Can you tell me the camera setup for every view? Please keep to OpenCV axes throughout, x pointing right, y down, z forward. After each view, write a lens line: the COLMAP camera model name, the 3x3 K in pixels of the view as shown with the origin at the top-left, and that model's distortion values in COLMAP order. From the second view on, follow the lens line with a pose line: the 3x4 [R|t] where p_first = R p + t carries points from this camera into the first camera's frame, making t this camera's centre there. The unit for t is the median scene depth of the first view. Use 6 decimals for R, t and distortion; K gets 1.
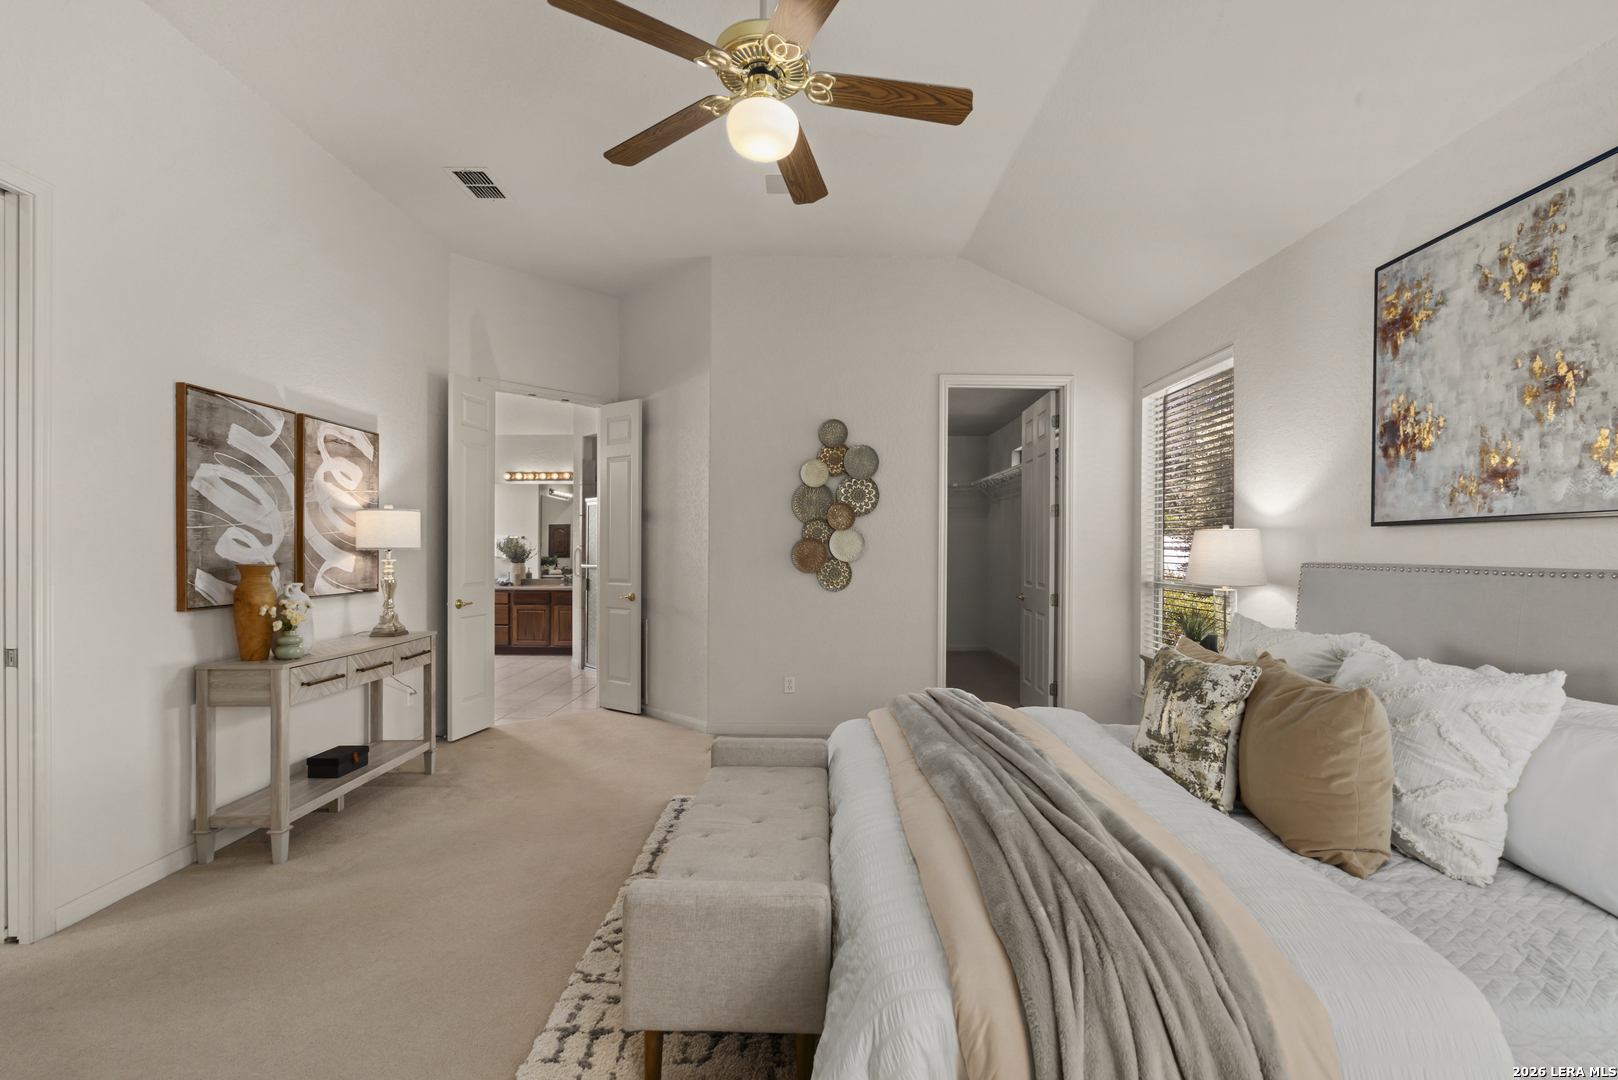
lens RADIAL K [[710.4, 0, 799.0], [0, 710.4, 549.1], [0, 0, 1]] dist [-0.004442, -0.000029]
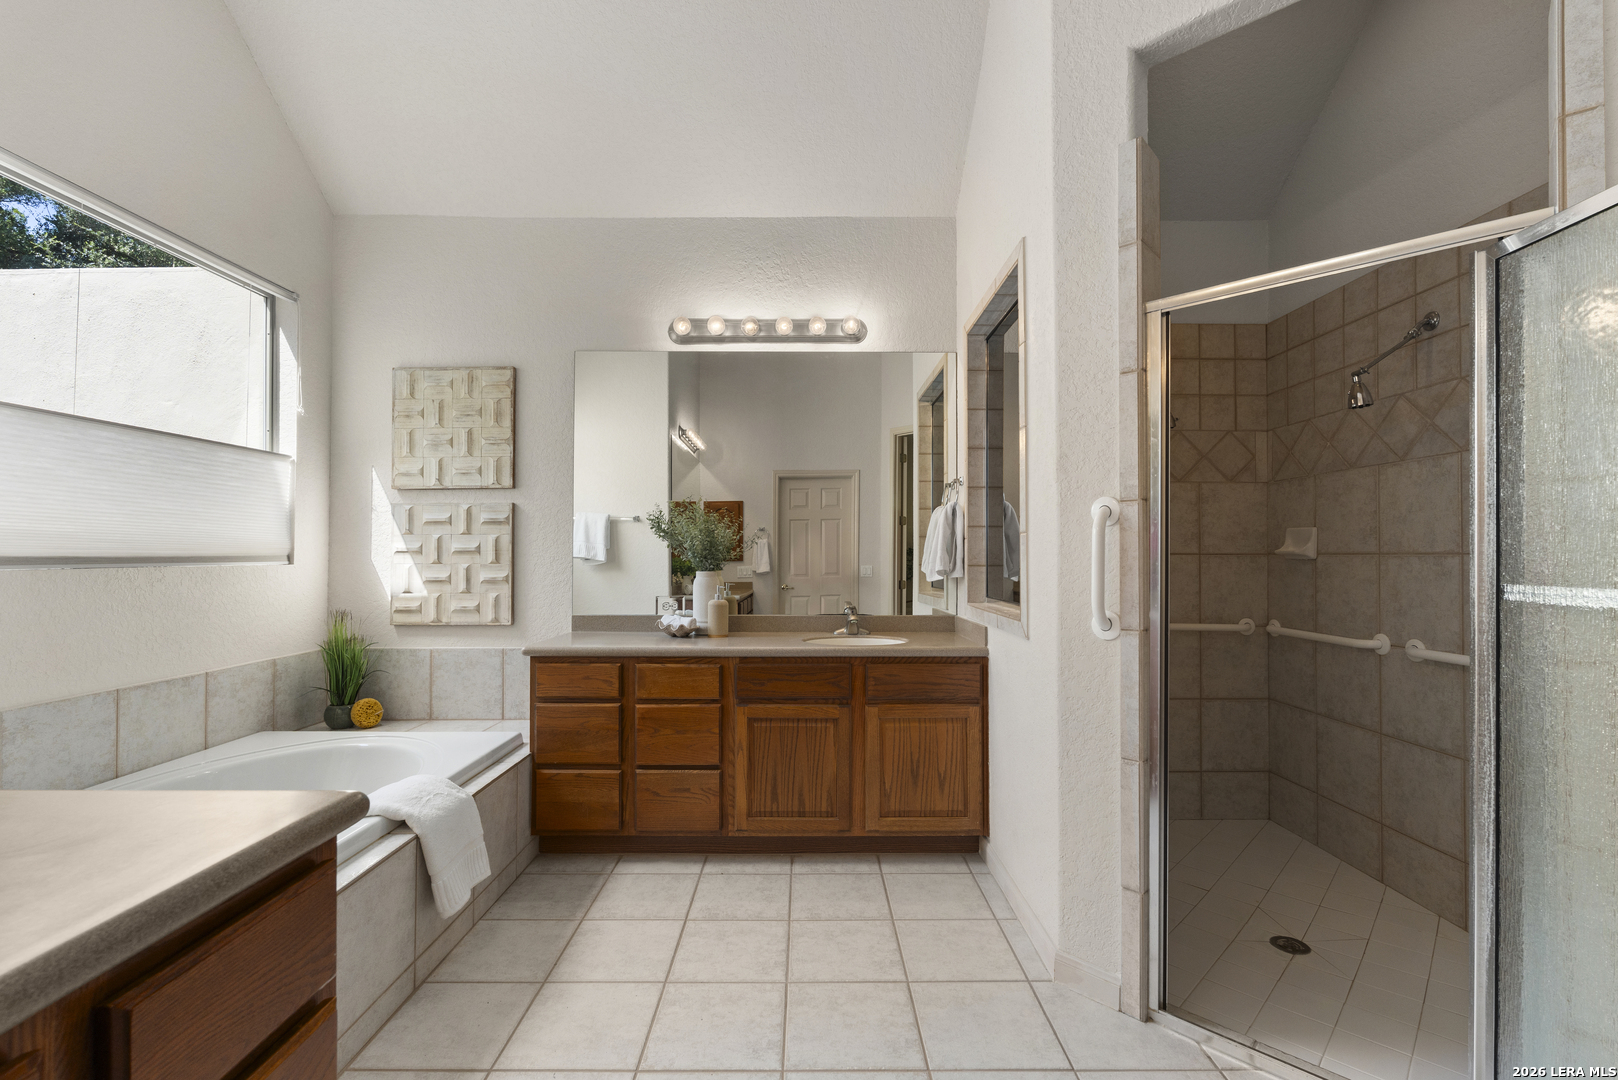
lens RADIAL K [[710.4, 0, 816.1], [0, 710.4, 544.8], [0, 0, 1]] dist [-0.004442, -0.000029]
pose [[0.999515, -0.001945, 0.031093, -0.376586], [0.002457, 0.999862, -0.016442, 0.012850], [-0.031057, 0.016510, 0.999381, 0.680647]]
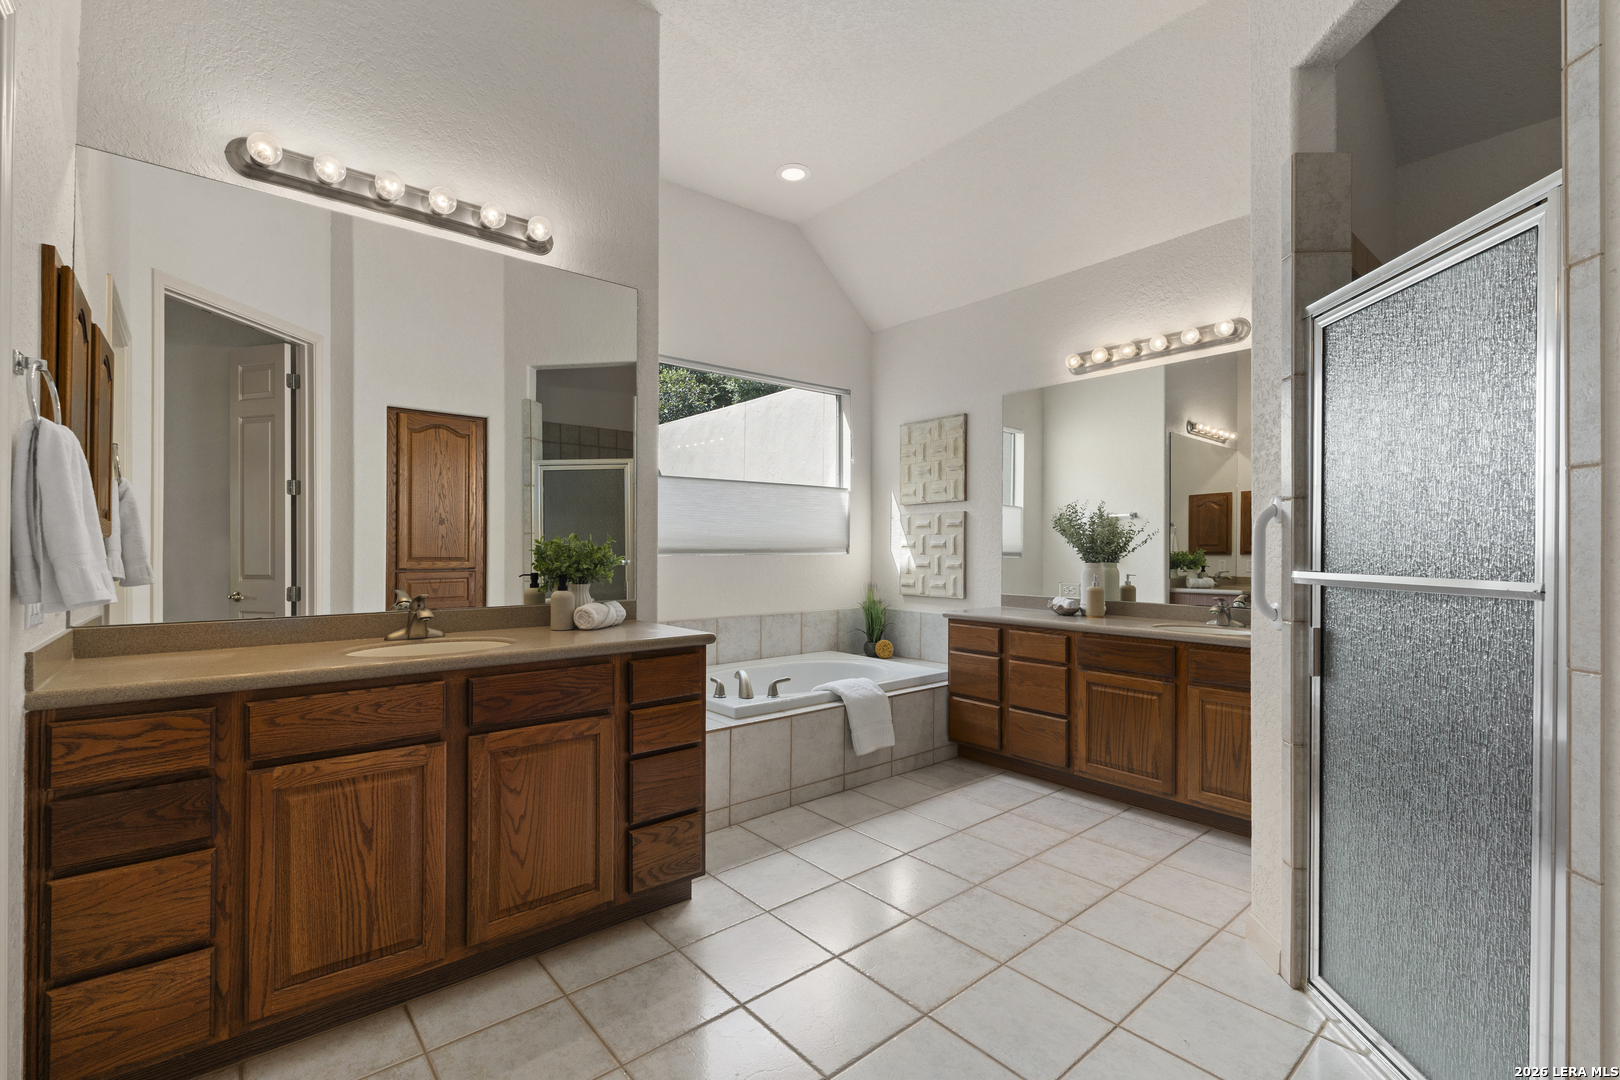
lens RADIAL K [[711.3, 0, 802.2], [0, 711.3, 537.2], [0, 0, 1]] dist [-0.004442, -0.000029]
pose [[0.658268, -0.013049, -0.752670, -0.205774], [-0.000533, 0.999841, -0.017800, 0.012682], [0.752783, 0.012118, 0.658157, 0.624419]]
